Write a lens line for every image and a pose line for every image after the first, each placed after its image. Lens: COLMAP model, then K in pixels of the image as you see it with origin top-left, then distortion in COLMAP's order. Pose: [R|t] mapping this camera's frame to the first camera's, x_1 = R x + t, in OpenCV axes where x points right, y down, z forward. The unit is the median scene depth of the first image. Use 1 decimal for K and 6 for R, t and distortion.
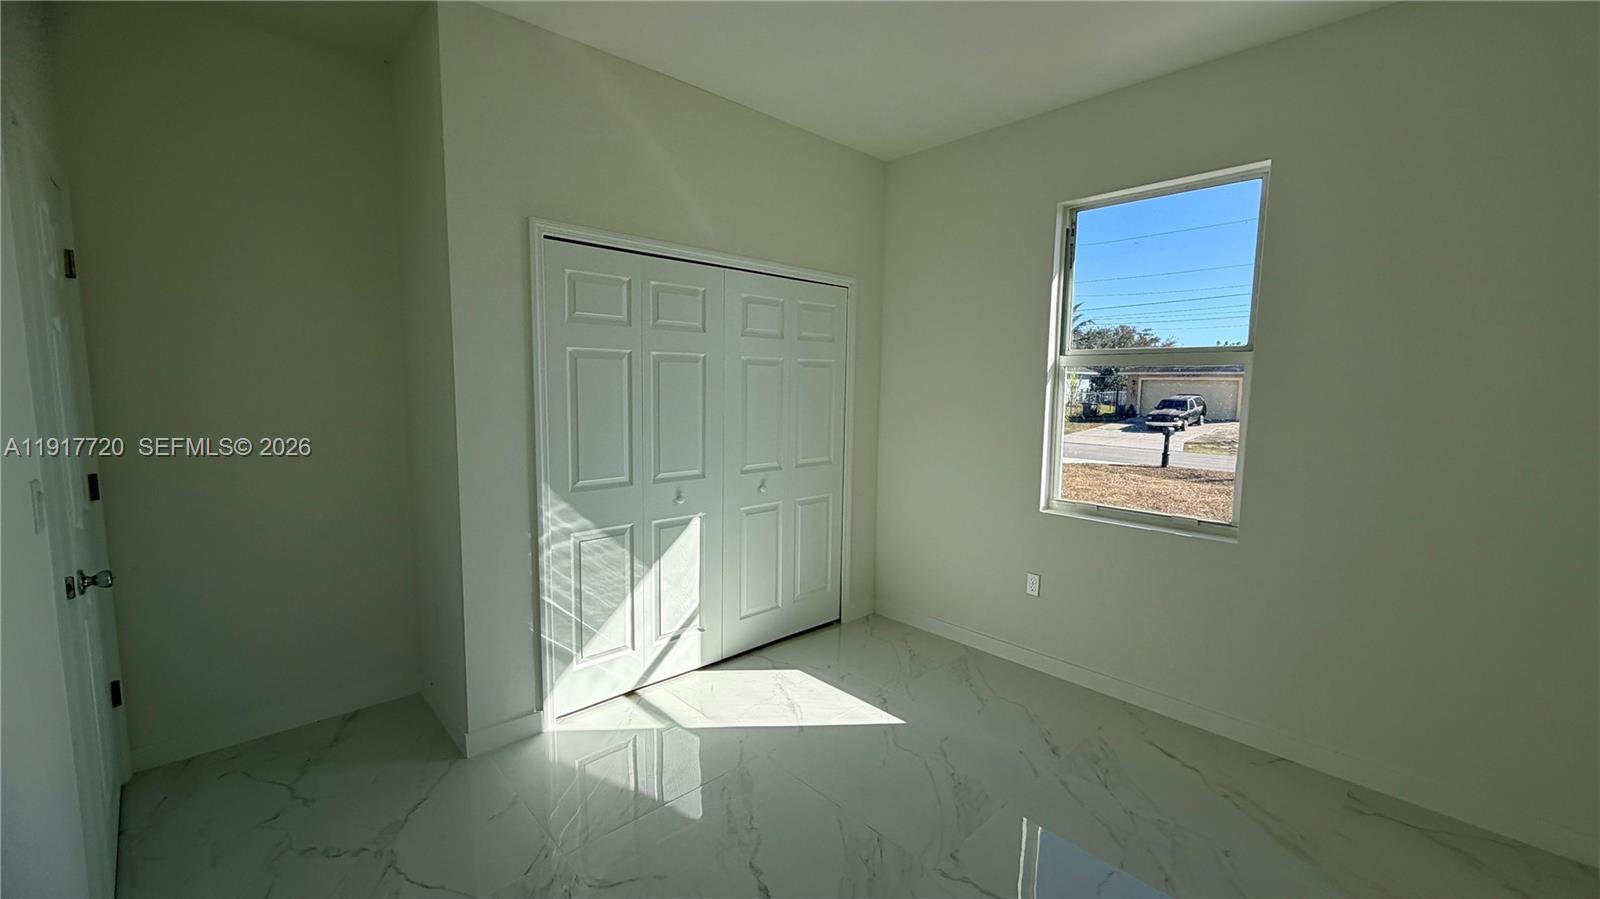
lens RADIAL K [[634.7, 0, 789.1], [0, 634.7, 442.7], [0, 0, 1]] dist [-0.001126, 0.000335]
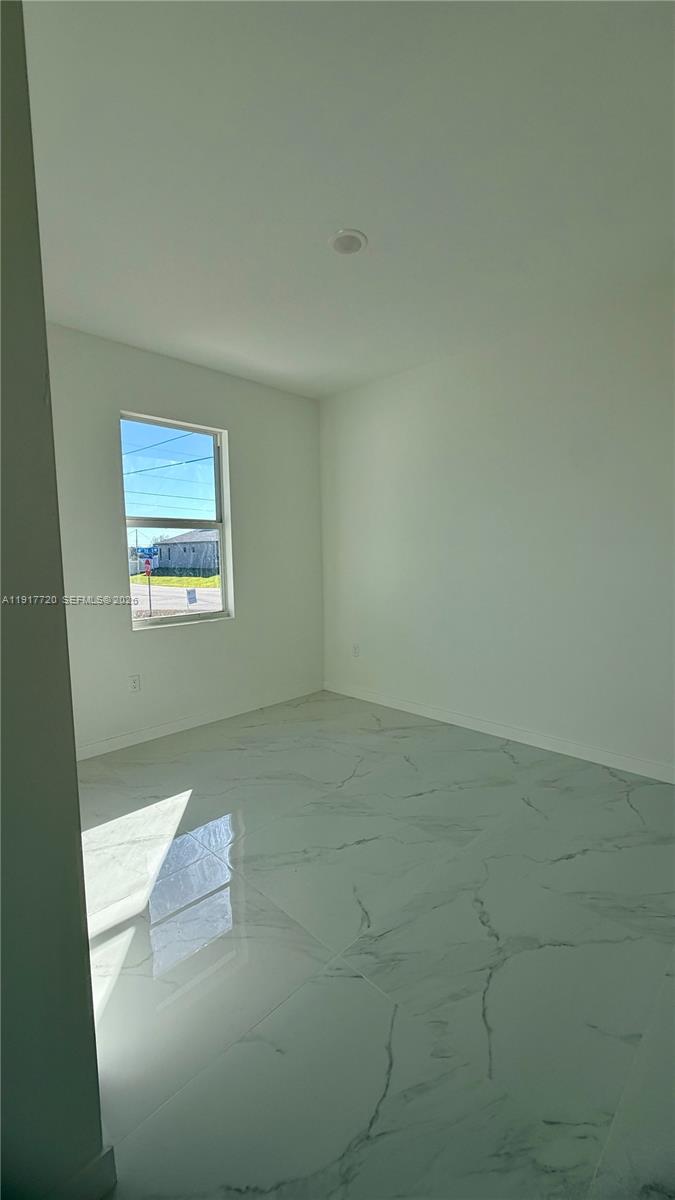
lens RADIAL K [[476.0, 0, 336.2], [0, 476.0, 603.9], [0, 0, 1]] dist [-0.001126, 0.000335]
pose [[-0.036848, -0.115223, 0.992656, -0.759882], [0.115004, 0.986242, 0.118748, -0.027220], [-0.992681, 0.118535, -0.023090, 0.659717]]
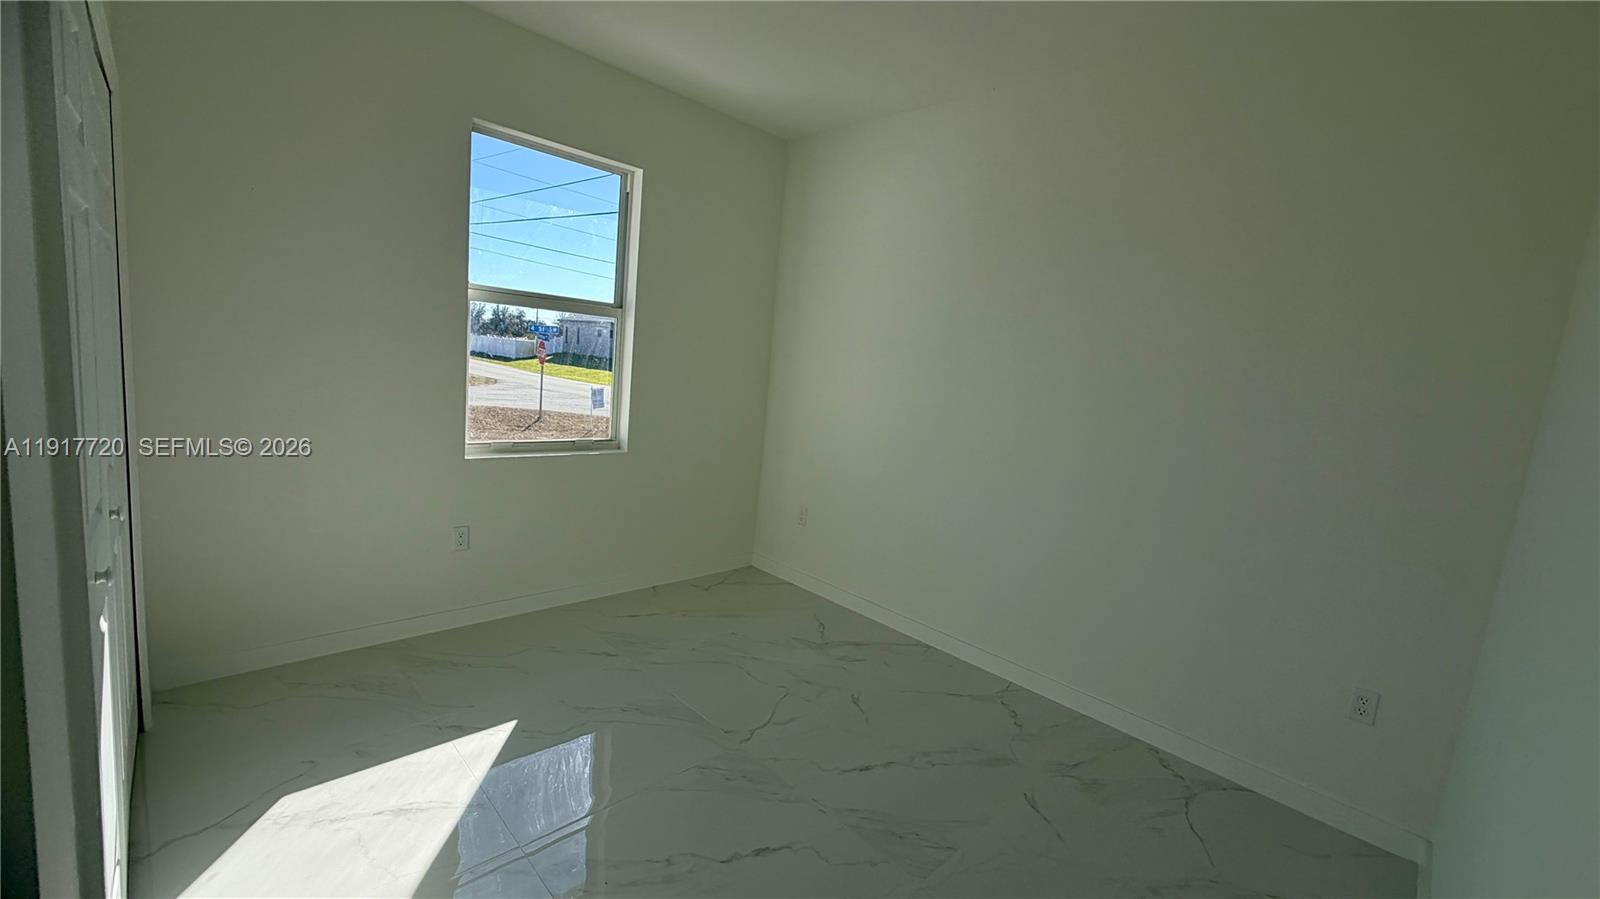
lens RADIAL K [[634.7, 0, 797.0], [0, 634.7, 445.5], [0, 0, 1]] dist [-0.001126, 0.000335]
pose [[-0.026645, -0.148059, 0.988619, -0.610362], [0.004400, 0.988944, 0.148226, -0.052705], [-0.999635, 0.008299, -0.025698, 0.624458]]
